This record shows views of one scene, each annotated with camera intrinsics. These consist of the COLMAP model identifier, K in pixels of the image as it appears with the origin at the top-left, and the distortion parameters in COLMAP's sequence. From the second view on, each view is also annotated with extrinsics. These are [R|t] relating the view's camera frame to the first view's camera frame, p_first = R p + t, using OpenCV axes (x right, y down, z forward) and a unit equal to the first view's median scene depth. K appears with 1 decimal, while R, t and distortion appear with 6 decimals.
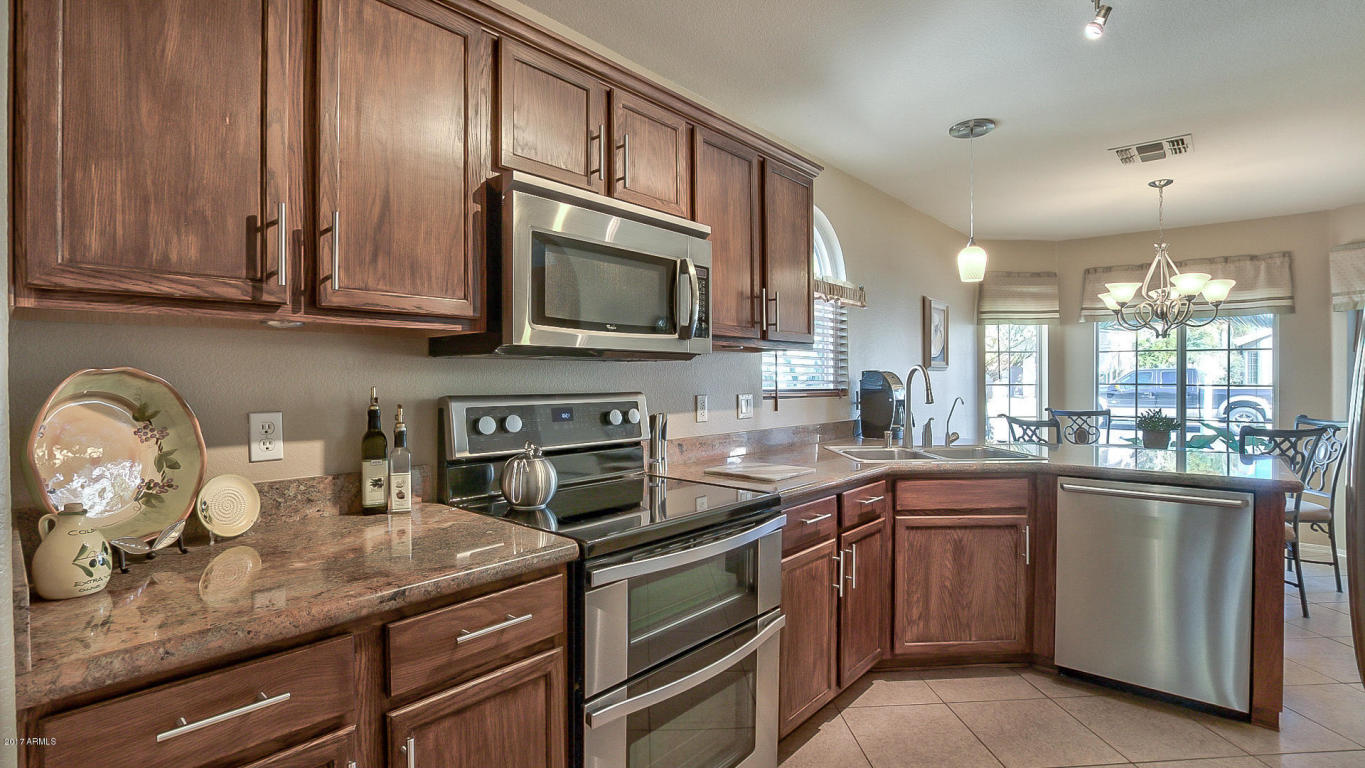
lens RADIAL K [[630.6, 0, 676.2], [0, 630.6, 380.1], [0, 0, 1]] dist [-0.028778, 0.001333]
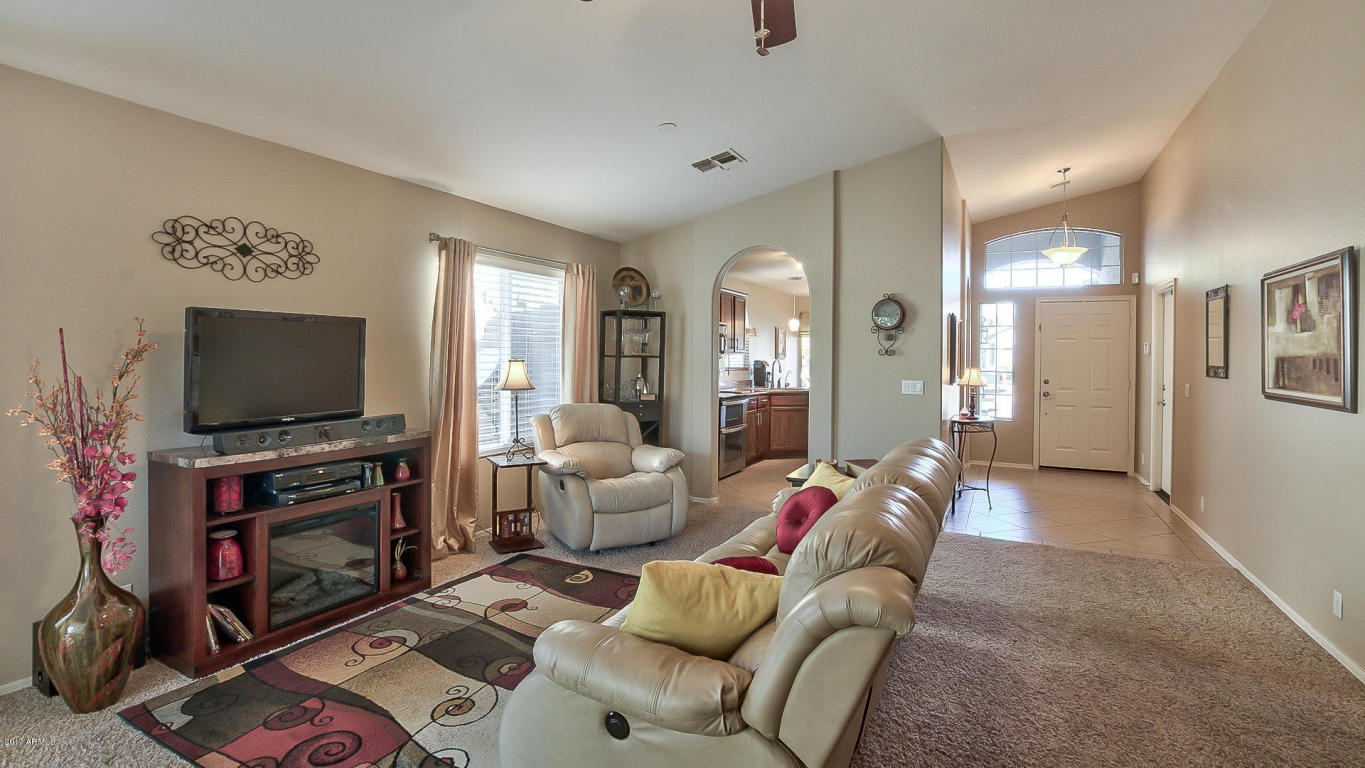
lens RADIAL K [[623.9, 0, 683.9], [0, 623.9, 355.0], [0, 0, 1]] dist [-0.000852, 0.000204]
pose [[0.968612, 0.012756, 0.248249, -0.879610], [-0.011672, 0.999915, -0.005840, -0.026769], [-0.248303, 0.002759, 0.968679, -1.992488]]
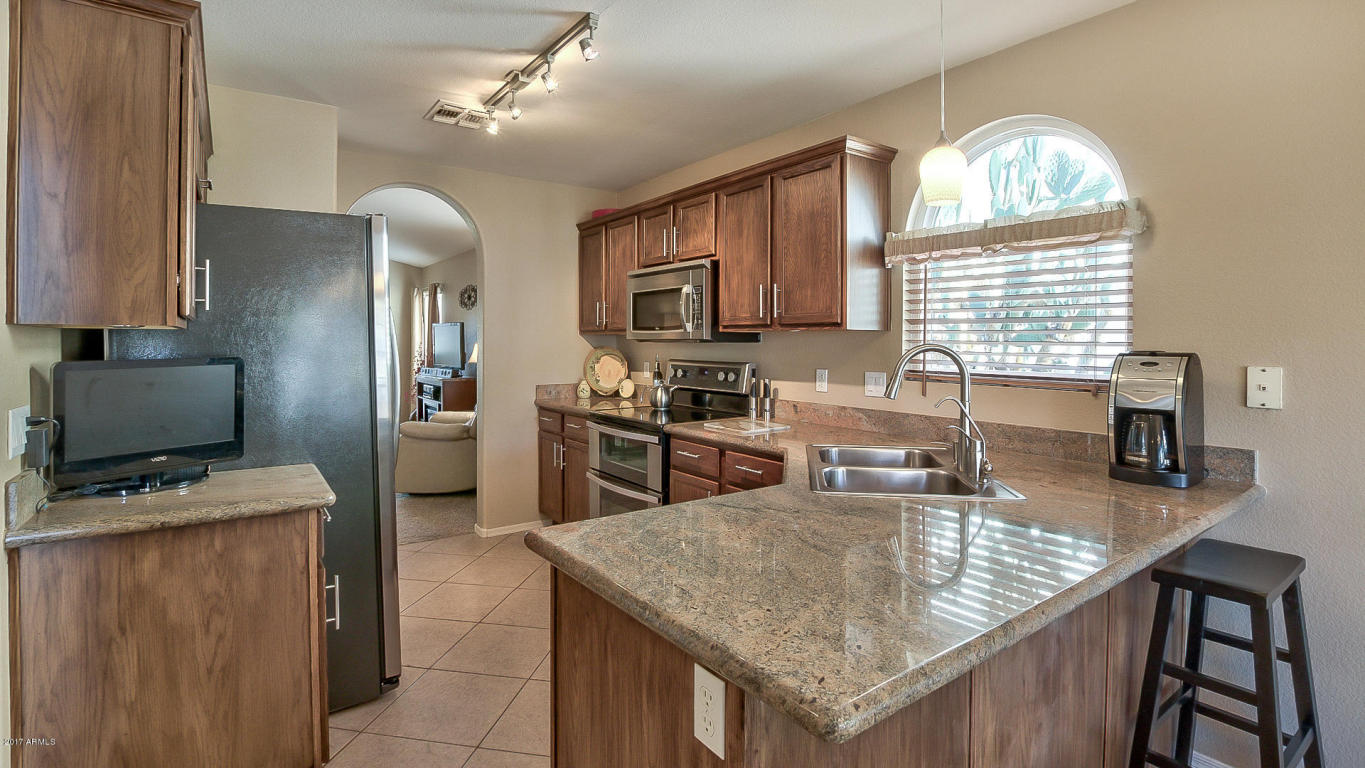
lens RADIAL K [[634.7, 0, 675.8], [0, 634.7, 343.3], [0, 0, 1]] dist [-0.029173, 0.001246]
pose [[-0.225162, 0.006279, -0.974301, 1.311728], [-0.003387, 0.999968, 0.007227, -0.034007], [0.974315, 0.004927, -0.225134, 1.041343]]
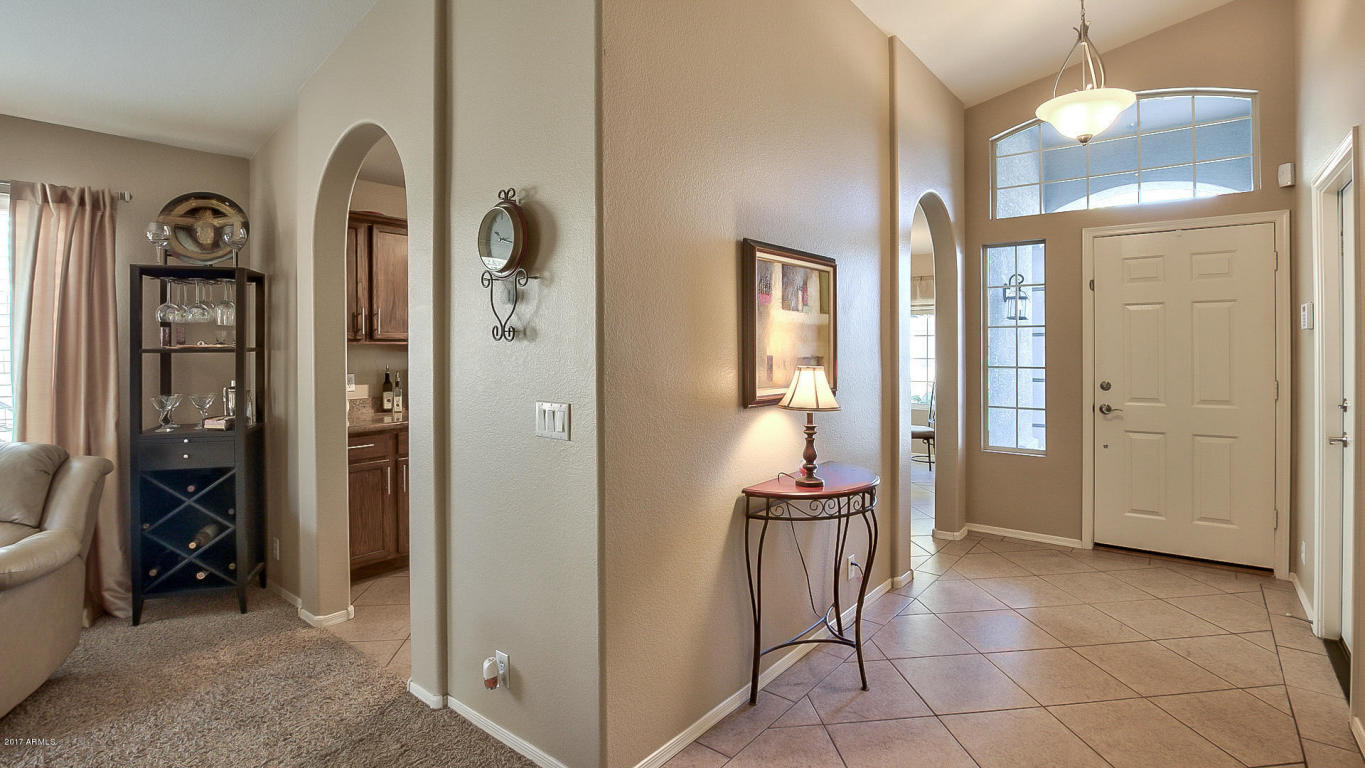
lens RADIAL K [[634.7, 0, 675.8], [0, 634.7, 343.3], [0, 0, 1]] dist [-0.029173, 0.001246]
pose [[0.999222, -0.001703, 0.039413, 0.395008], [0.002065, 0.999956, -0.009144, -0.032099], [-0.039396, 0.009218, 0.999181, -1.073541]]
